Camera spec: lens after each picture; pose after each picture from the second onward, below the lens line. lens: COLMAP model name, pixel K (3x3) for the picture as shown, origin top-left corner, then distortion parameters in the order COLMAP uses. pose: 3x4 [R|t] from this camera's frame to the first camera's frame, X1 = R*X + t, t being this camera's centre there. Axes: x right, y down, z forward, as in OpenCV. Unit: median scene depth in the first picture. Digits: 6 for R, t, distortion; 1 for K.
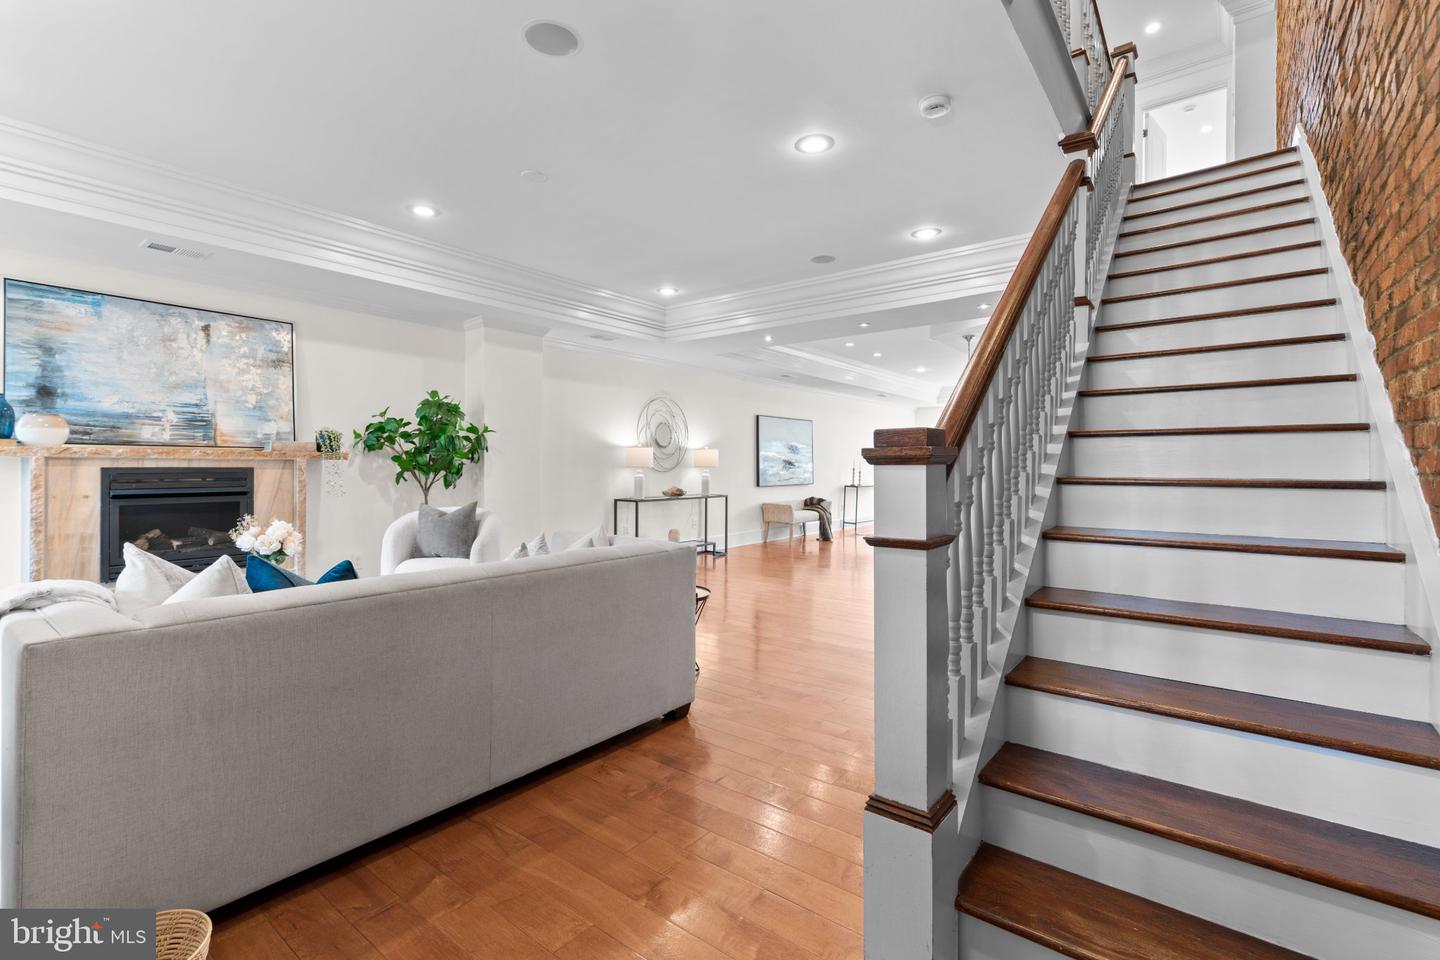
lens RADIAL K [[651.8, 0, 710.0], [0, 651.8, 469.2], [0, 0, 1]] dist [-0.010589, 0.002076]
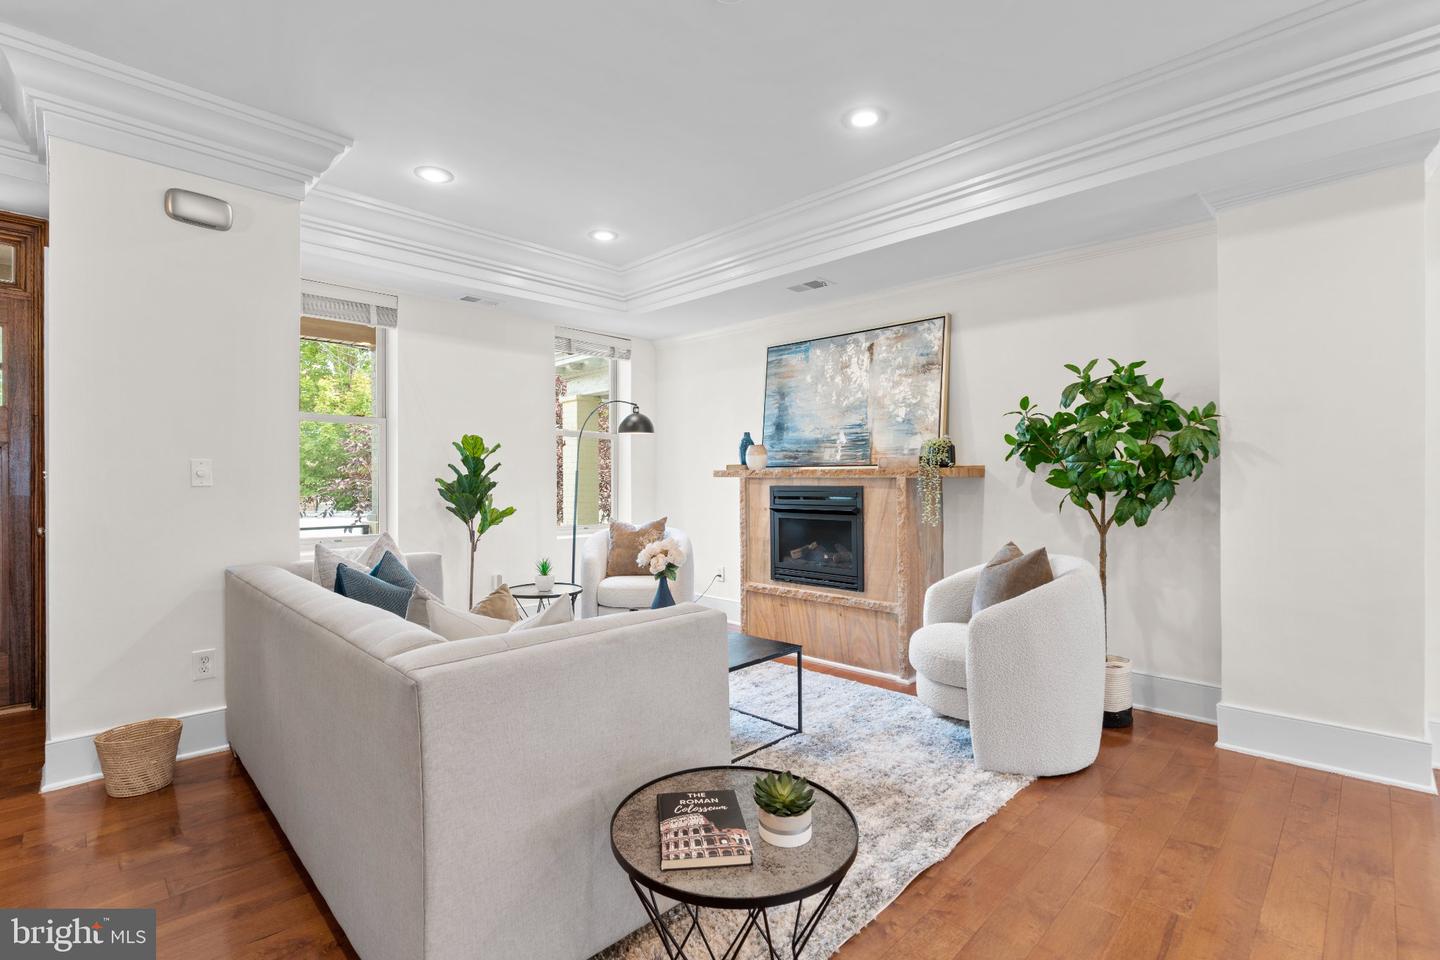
lens RADIAL K [[651.8, 0, 707.8], [0, 651.8, 483.3], [0, 0, 1]] dist [-0.010589, 0.002076]
pose [[-0.122806, 0.005326, -0.992416, 0.257785], [-0.003745, 0.999976, 0.005830, -0.011897], [0.992424, 0.004433, -0.122783, 0.877931]]
